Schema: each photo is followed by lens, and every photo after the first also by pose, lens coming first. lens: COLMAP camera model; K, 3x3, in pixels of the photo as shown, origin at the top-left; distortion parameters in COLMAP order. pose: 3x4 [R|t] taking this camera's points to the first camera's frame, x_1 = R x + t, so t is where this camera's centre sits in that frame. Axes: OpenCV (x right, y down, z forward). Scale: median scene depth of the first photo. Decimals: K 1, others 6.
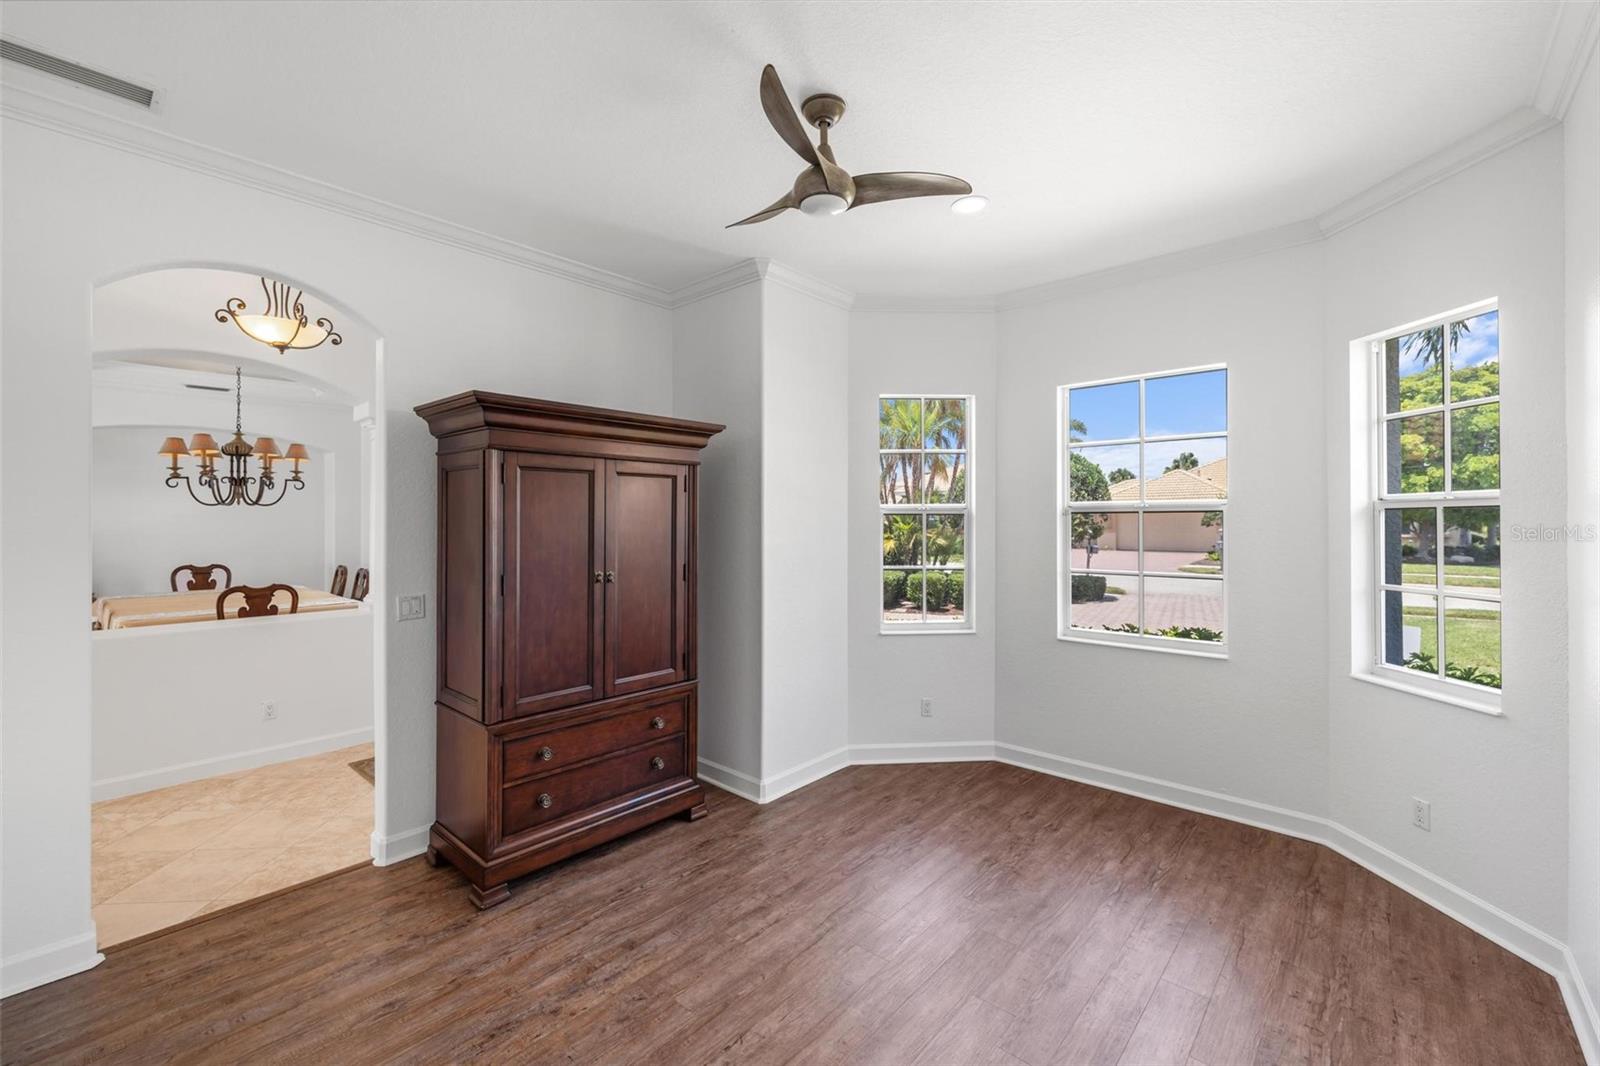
lens RADIAL K [[670.9, 0, 791.2], [0, 670.9, 505.7], [0, 0, 1]] dist [-0.000858, -0.000356]
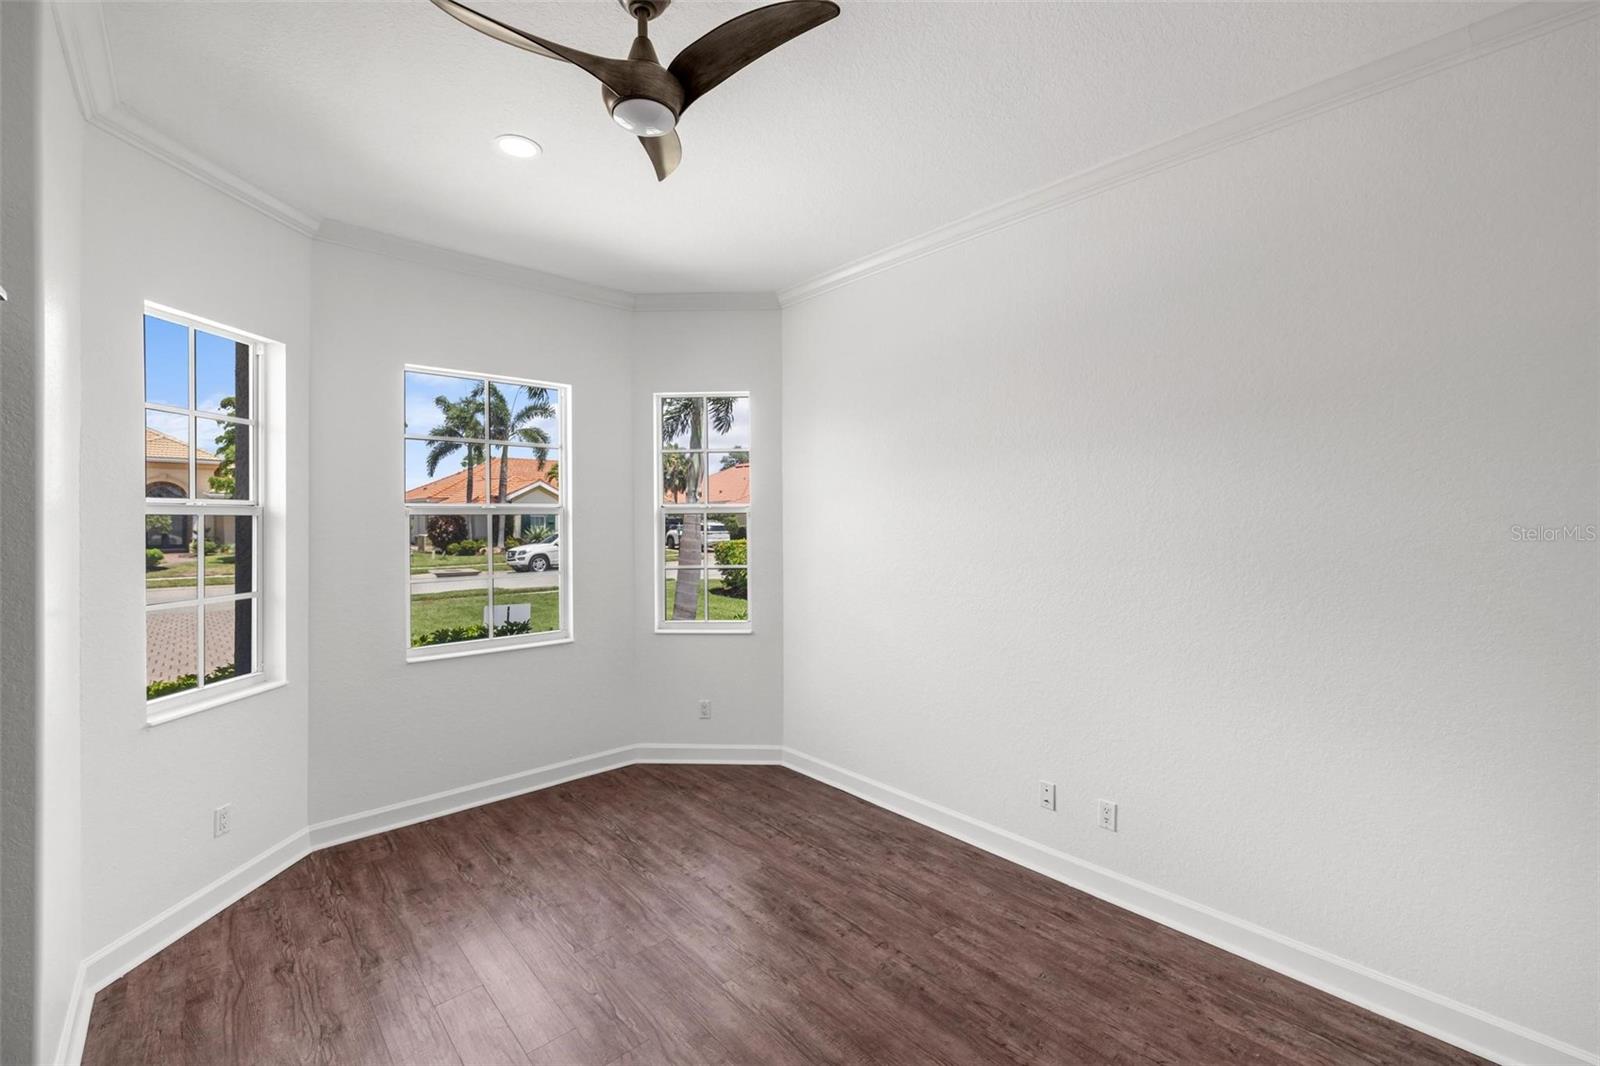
lens RADIAL K [[668.0, 0, 801.2], [0, 668.0, 520.0], [0, 0, 1]] dist [-0.000287, 0.000049]
pose [[0.095952, -0.000075, 0.995386, -0.476507], [-0.015350, 0.999881, 0.001555, 0.010741], [-0.995268, -0.015428, 0.095940, 0.518364]]
